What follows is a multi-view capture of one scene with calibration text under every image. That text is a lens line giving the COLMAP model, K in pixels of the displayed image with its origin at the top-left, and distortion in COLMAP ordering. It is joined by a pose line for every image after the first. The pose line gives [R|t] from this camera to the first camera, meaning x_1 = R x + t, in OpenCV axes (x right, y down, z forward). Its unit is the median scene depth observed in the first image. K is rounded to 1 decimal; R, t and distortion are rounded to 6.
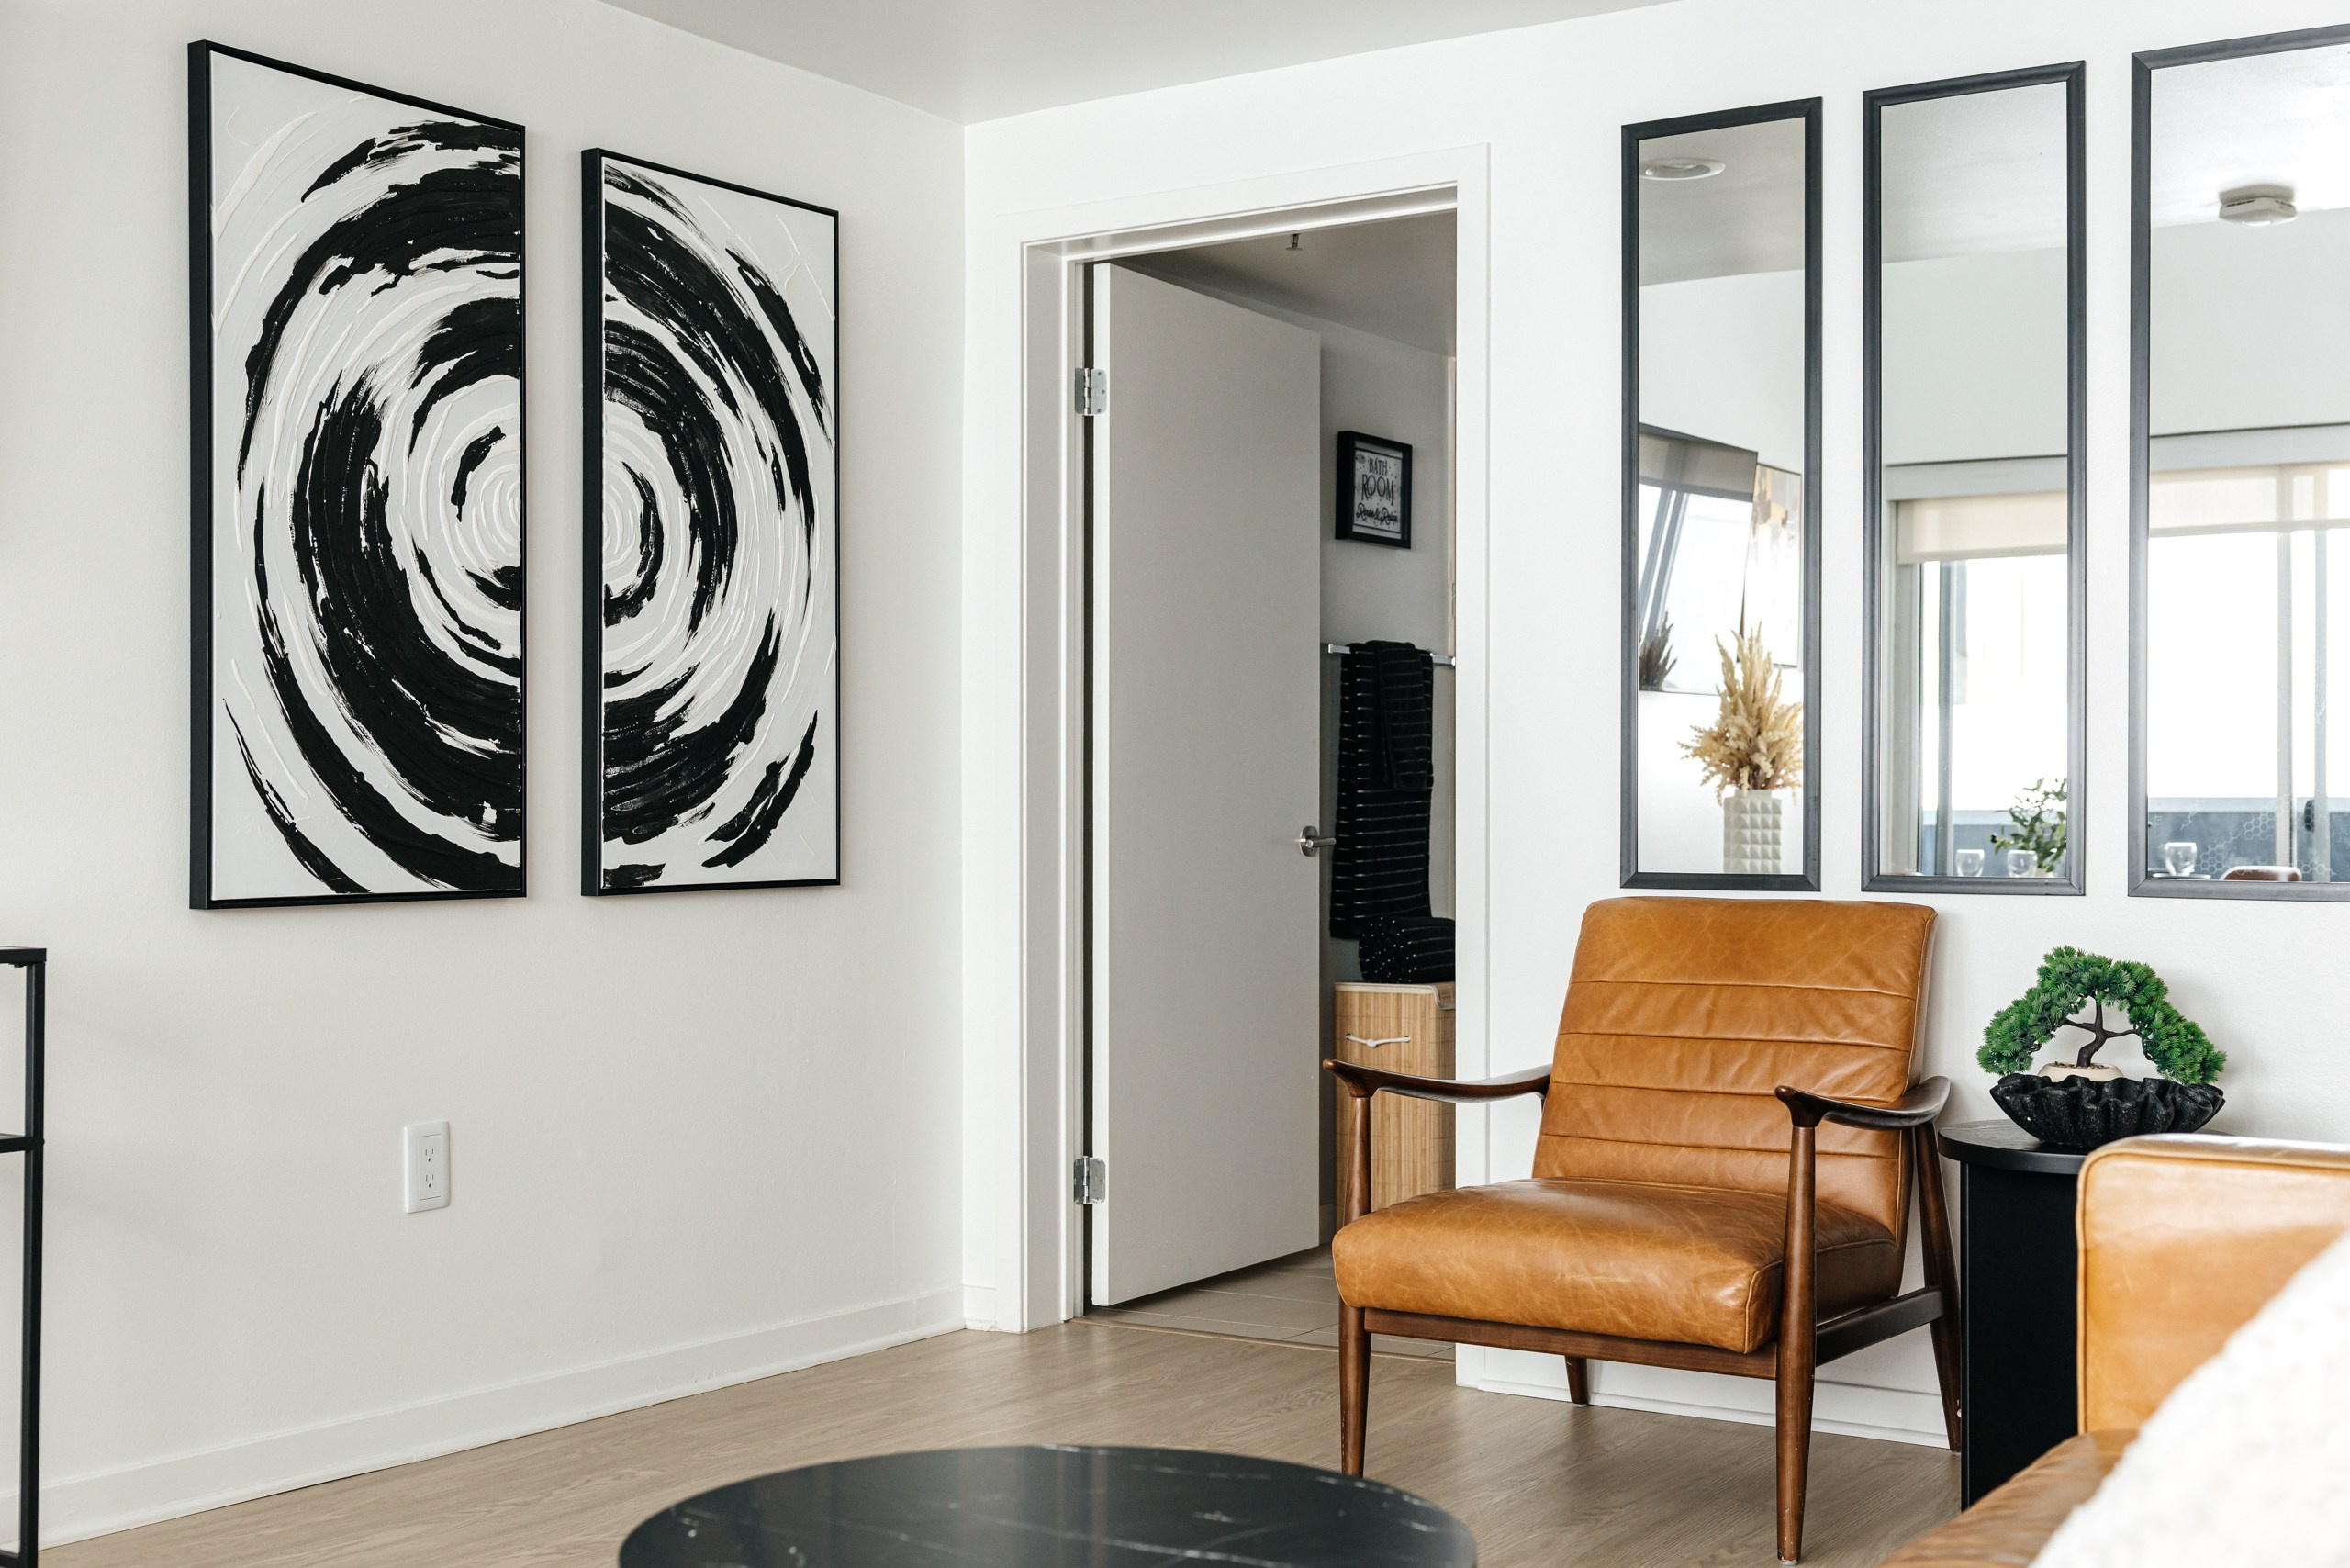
lens RADIAL K [[2848.9, 0, 1212.4], [0, 2848.9, 803.4], [0, 0, 1]] dist [-0.015904, -0.013199]
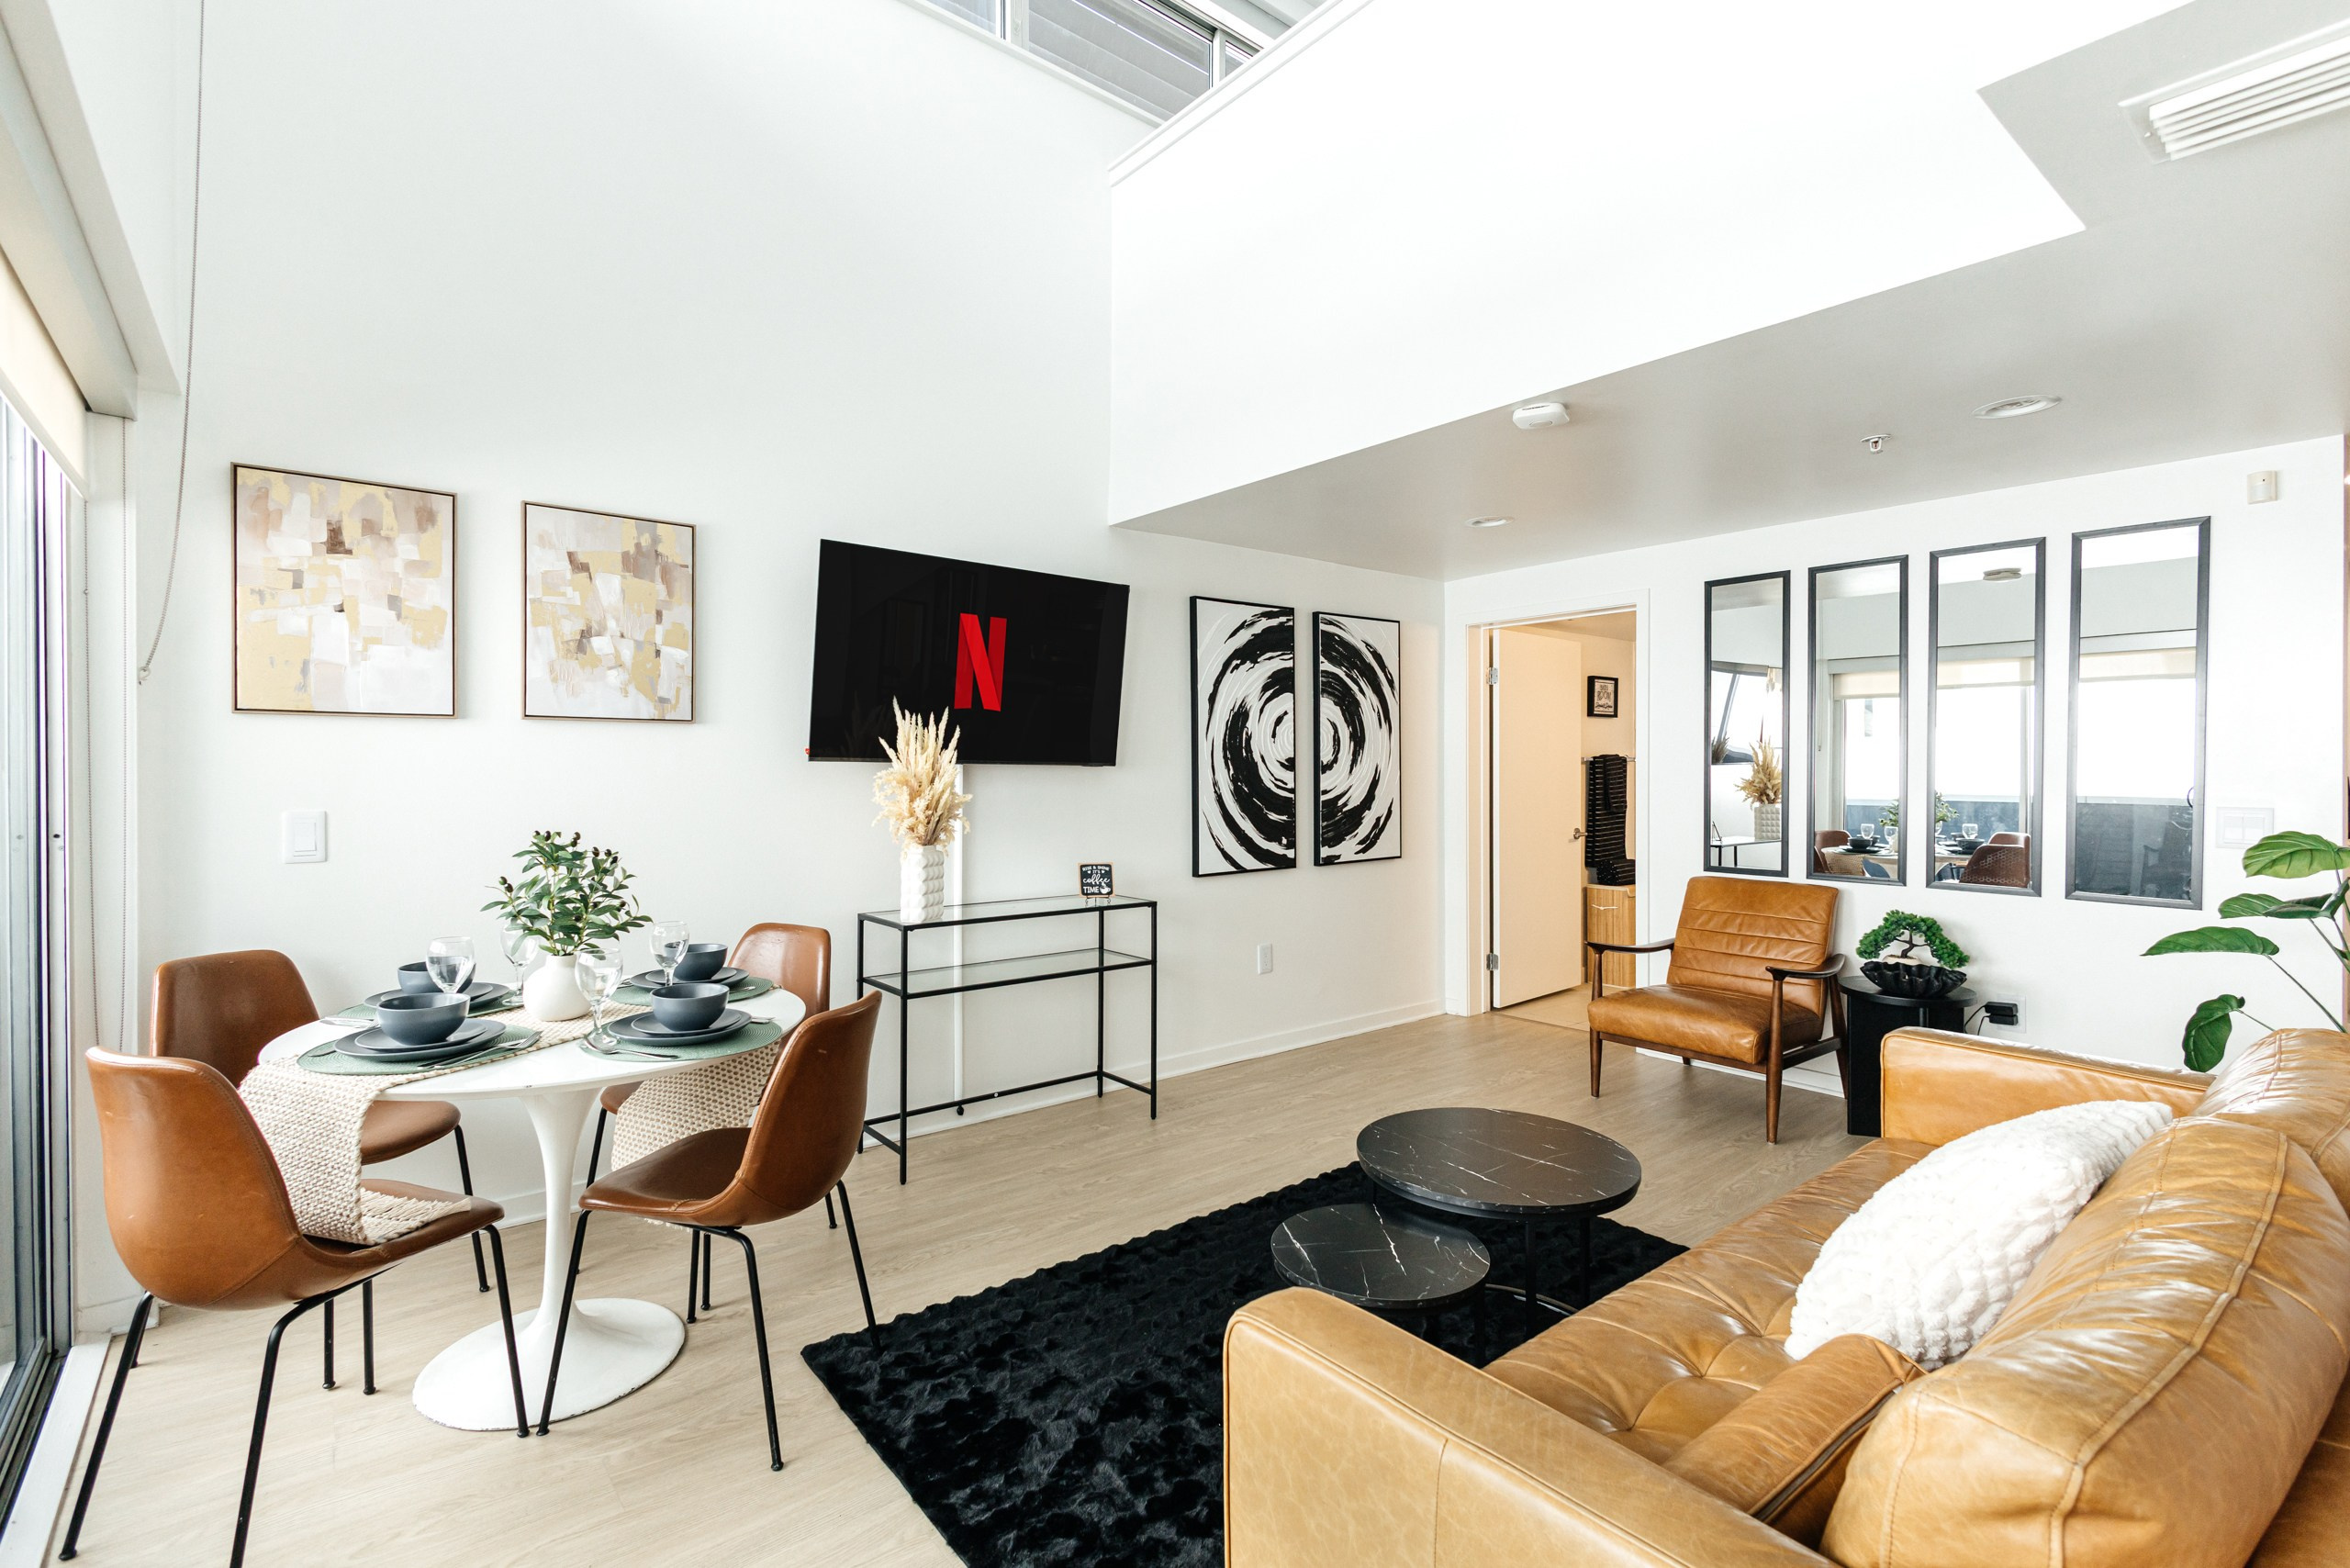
lens RADIAL K [[1074.7, 0, 1175.0], [0, 1074.7, 784.0], [0, 0, 1]] dist [0.000711, -0.000051]
pose [[0.948862, -0.001196, -0.315689, -0.007081], [0.007161, 0.999817, 0.017736, -0.075496], [0.315611, -0.019090, 0.948697, -0.101561]]
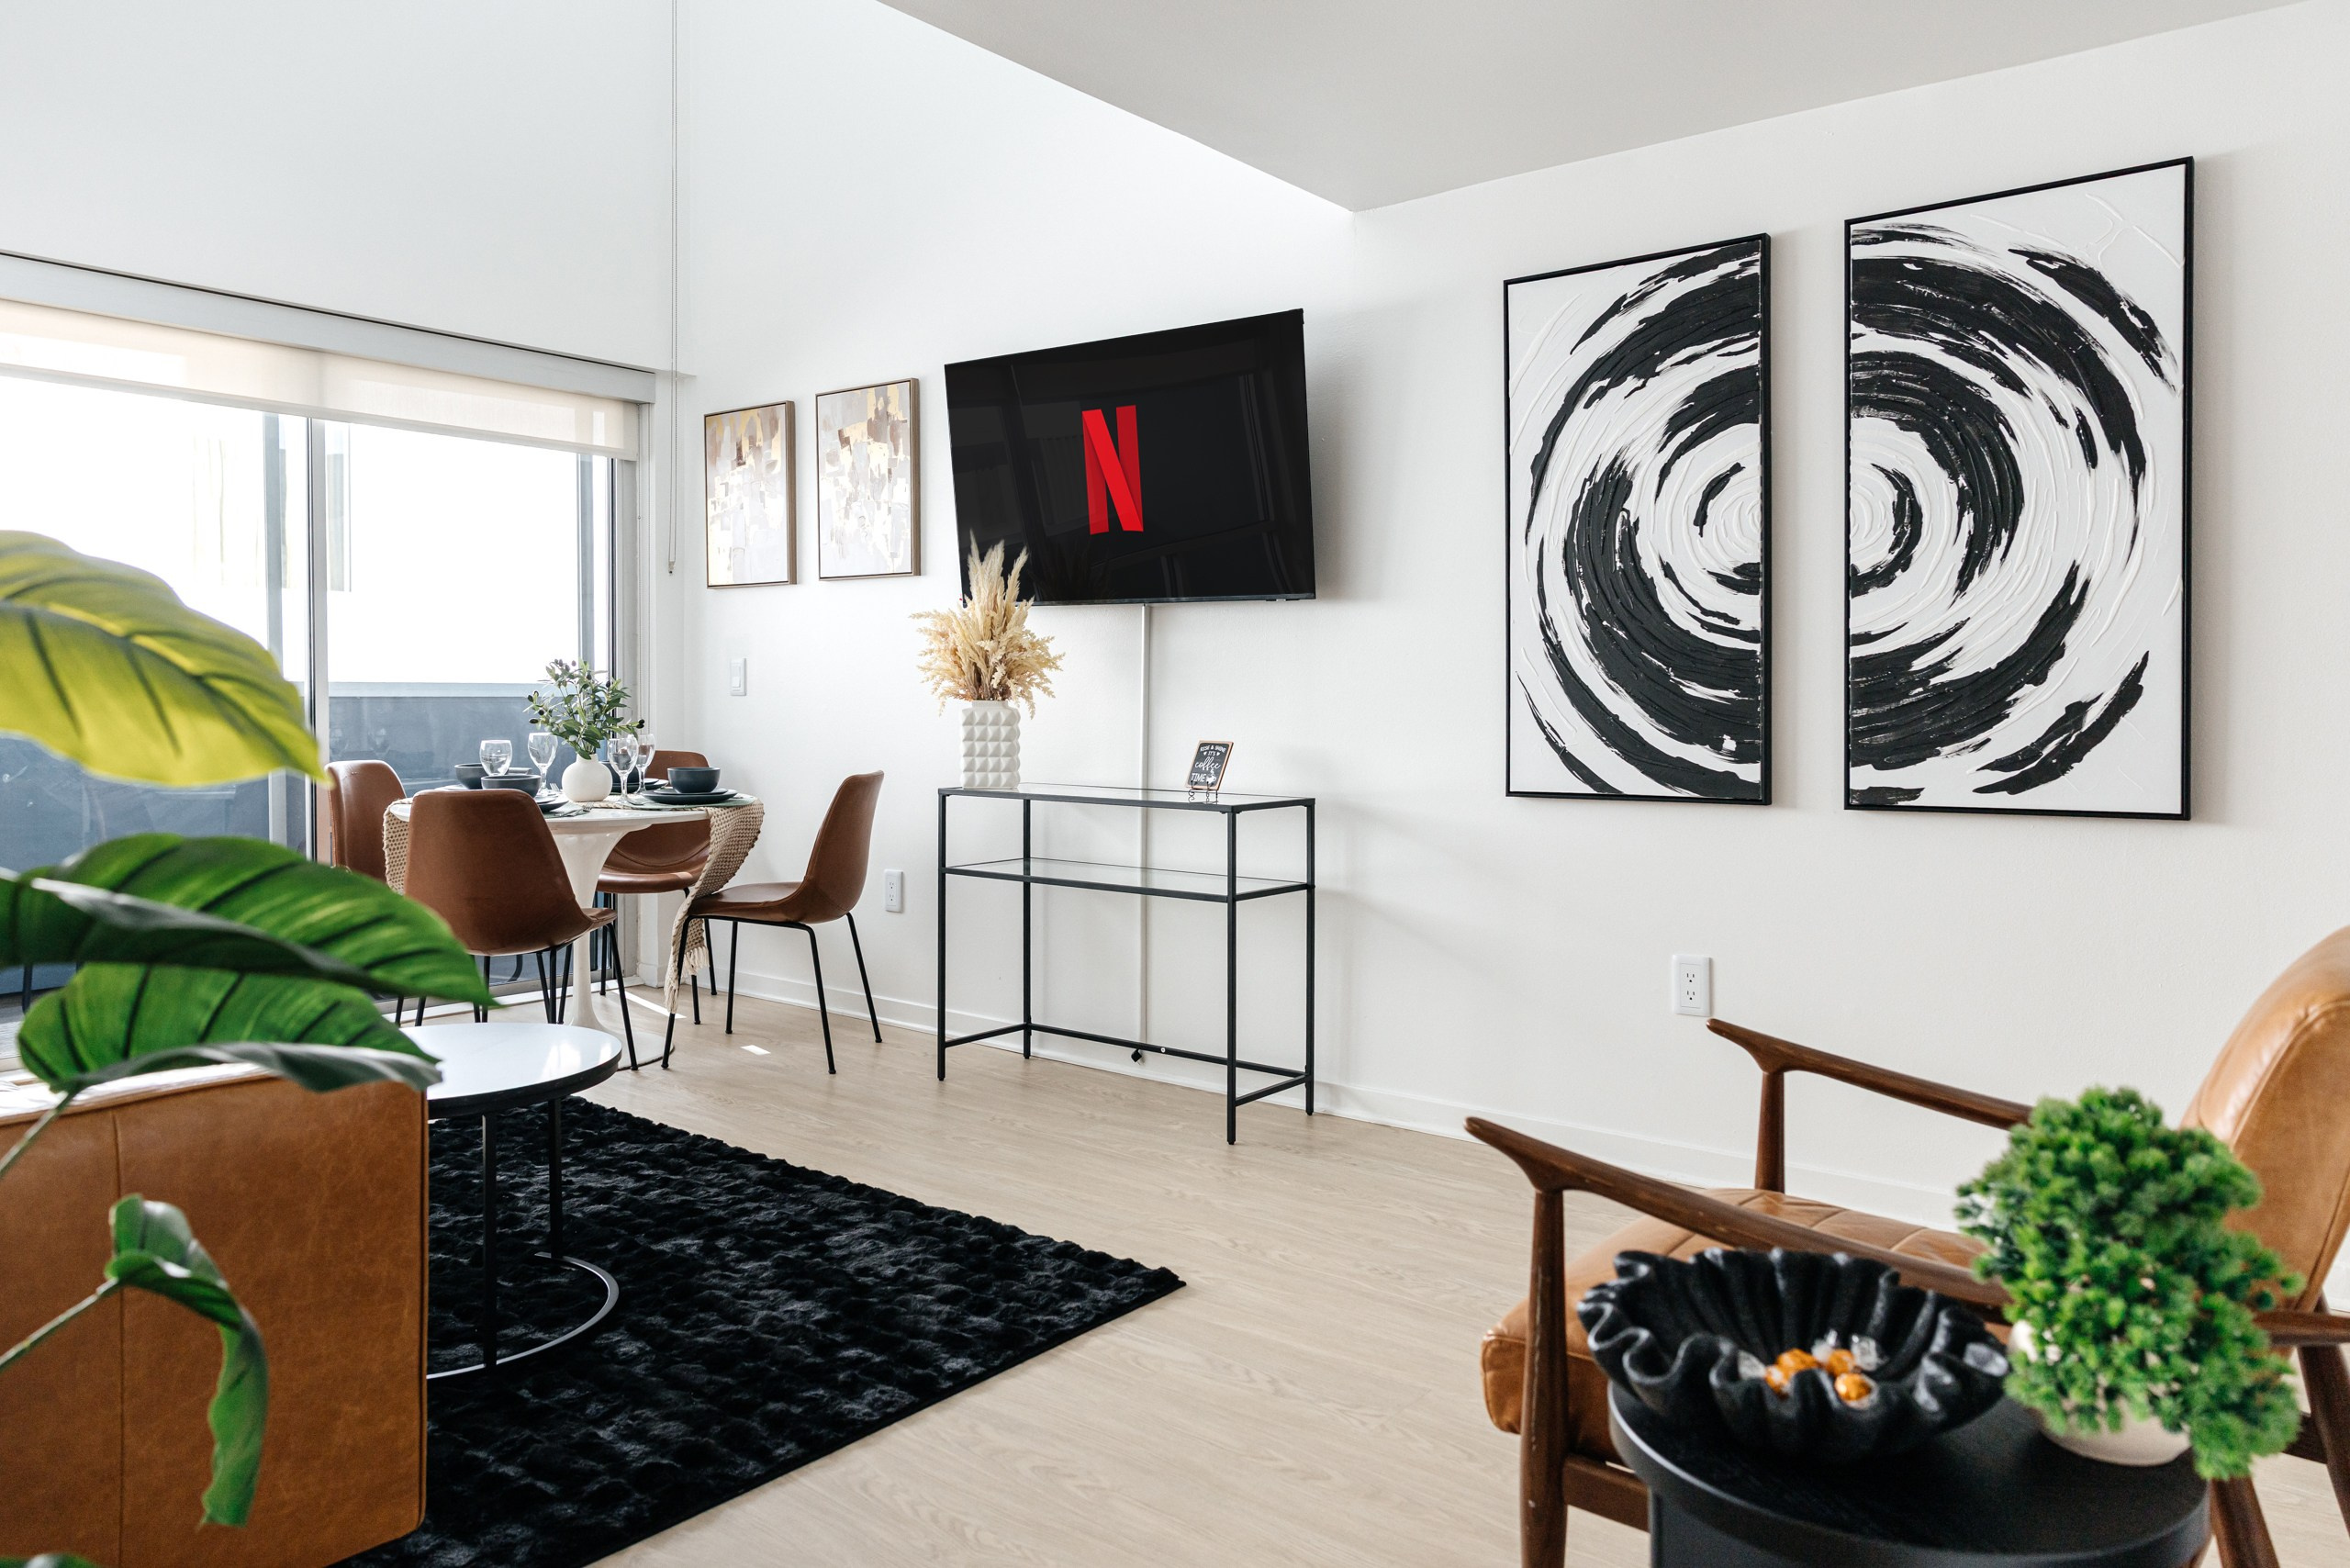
lens RADIAL K [[1608.5, 0, 1172.8], [0, 1608.5, 737.6], [0, 0, 1]] dist [-0.004636, -0.000968]
pose [[-0.105596, 0.021316, -0.994181, 0.547438], [0.002995, 0.999773, 0.021117, -0.016351], [0.994405, -0.000748, -0.105636, 0.799525]]
